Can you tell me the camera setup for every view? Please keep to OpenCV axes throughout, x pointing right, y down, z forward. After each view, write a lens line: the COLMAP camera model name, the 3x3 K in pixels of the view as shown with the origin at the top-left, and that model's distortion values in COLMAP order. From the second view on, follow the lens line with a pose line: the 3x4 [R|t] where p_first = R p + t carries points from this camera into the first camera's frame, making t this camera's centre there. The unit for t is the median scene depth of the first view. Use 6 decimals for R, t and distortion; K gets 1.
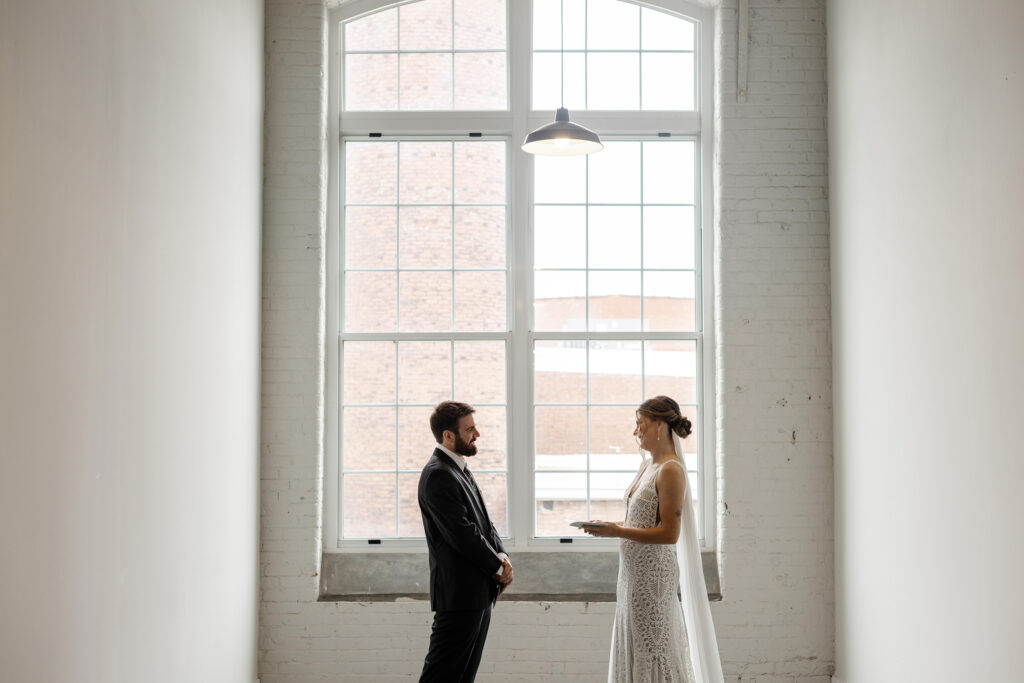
lens RADIAL K [[1383.3, 0, 512.0], [0, 1383.3, 341.5], [0, 0, 1]] dist [0.034795, -0.012570]
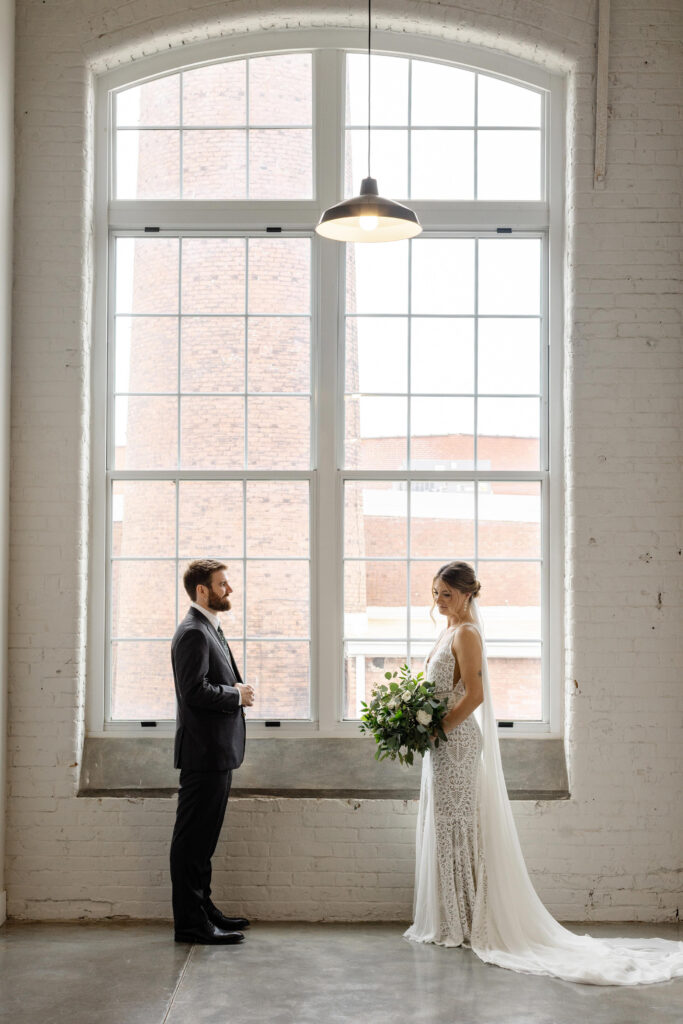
lens RADIAL K [[1460.6, 0, 341.5], [0, 1460.6, 512.0], [0, 0, 1]] dist [0.034923, 0.001336]
pose [[0.999980, 0.005017, -0.003898, 0.018471], [-0.004940, 0.999798, 0.019489, 0.000978], [0.003995, -0.019469, 0.999802, 0.134852]]
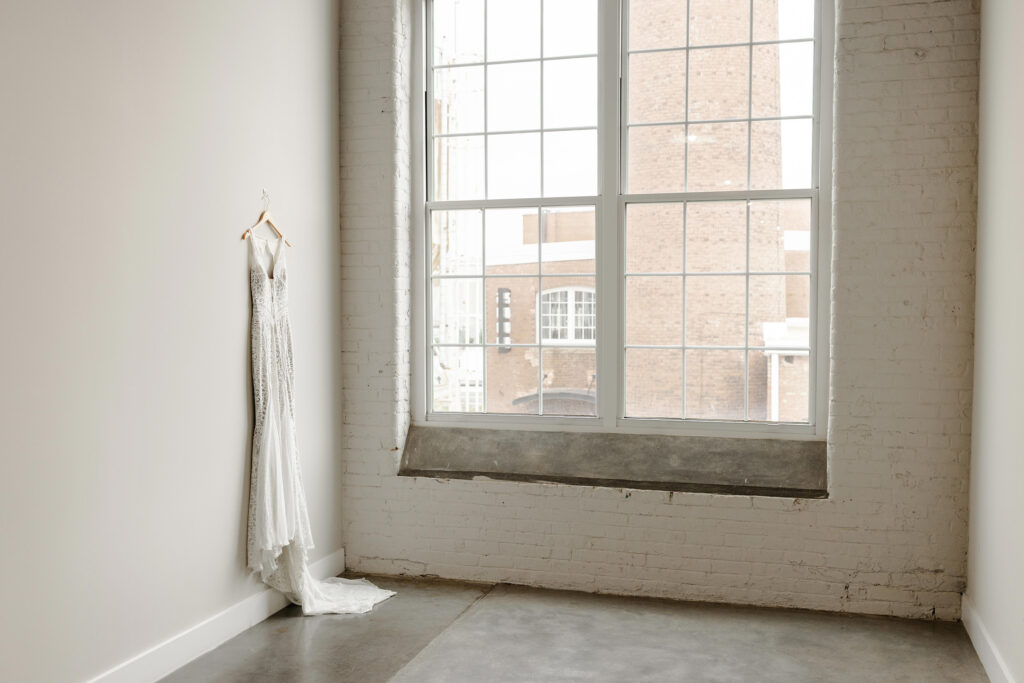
lens RADIAL K [[987.7, 0, 512.0], [0, 987.7, 341.5], [0, 0, 1]] dist [0.009205, 0.000320]
pose [[0.959492, 0.011657, -0.281494, 0.132050], [0.018982, 0.994199, 0.105873, 0.019565], [0.281095, -0.106927, 0.953704, 0.357004]]
